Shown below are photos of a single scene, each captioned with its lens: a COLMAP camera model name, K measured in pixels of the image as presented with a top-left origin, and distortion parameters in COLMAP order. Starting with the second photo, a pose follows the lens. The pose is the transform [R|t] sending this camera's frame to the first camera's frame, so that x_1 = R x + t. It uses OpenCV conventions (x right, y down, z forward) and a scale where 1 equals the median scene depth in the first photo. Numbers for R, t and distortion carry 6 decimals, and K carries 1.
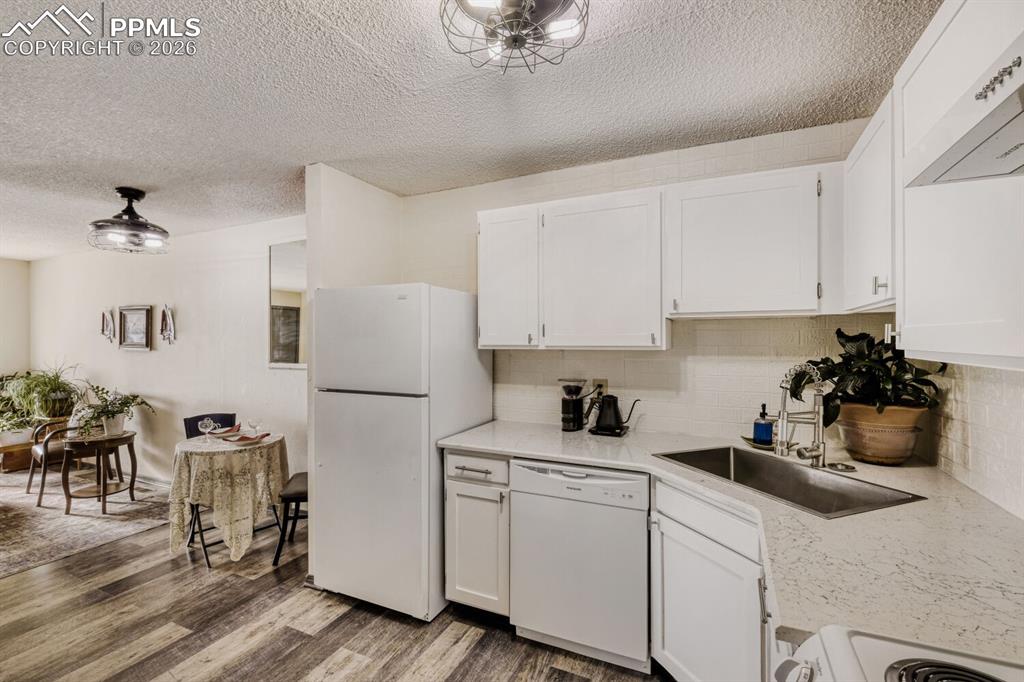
lens RADIAL K [[450.6, 0, 512.0], [0, 450.6, 341.0], [0, 0, 1]] dist [0.000024, 0.000108]
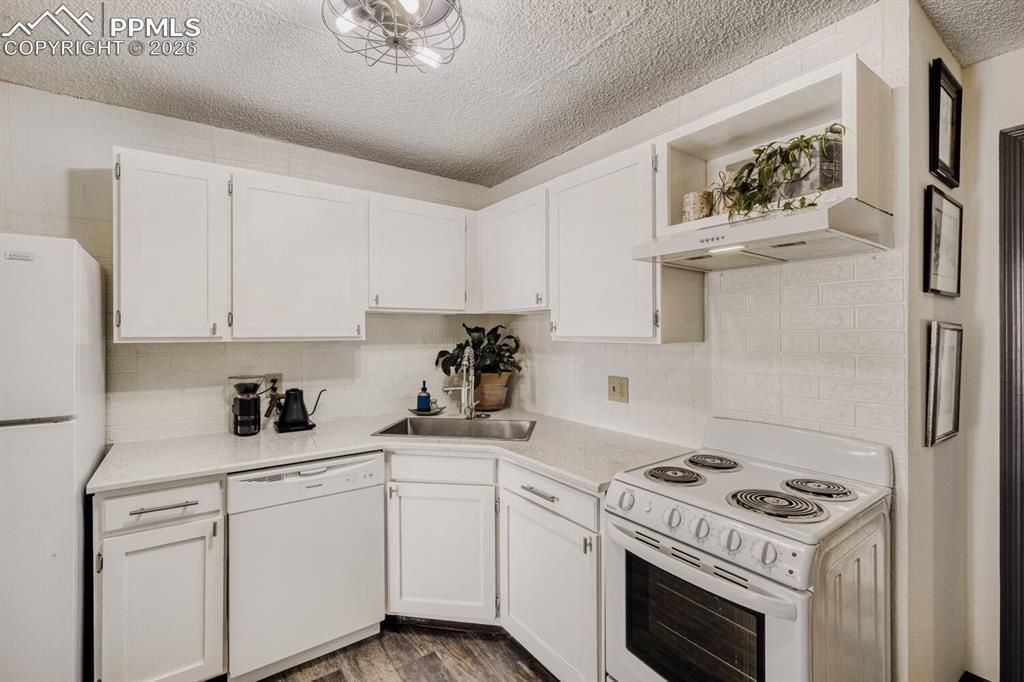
lens RADIAL K [[451.1, 0, 500.7], [0, 451.1, 332.8], [0, 0, 1]] dist [0.001455, 0.000672]
pose [[0.496934, 0.001010, 0.867788, -0.451074], [0.003340, 0.999990, -0.003077, 0.006688], [-0.867782, 0.004427, 0.496926, 0.164381]]
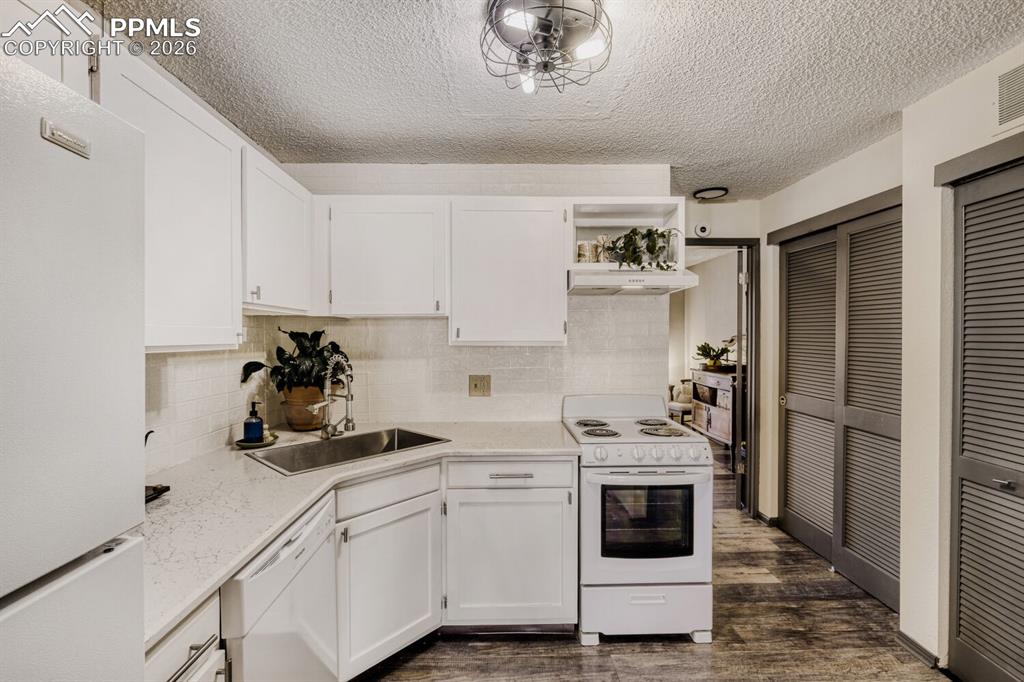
lens RADIAL K [[450.6, 0, 512.0], [0, 450.6, 341.0], [0, 0, 1]] dist [0.000024, 0.000108]
pose [[-0.439879, -0.005832, 0.898038, -0.555533], [0.004676, 0.999950, 0.008784, 0.001852], [-0.898045, 0.008063, -0.439830, 0.916554]]
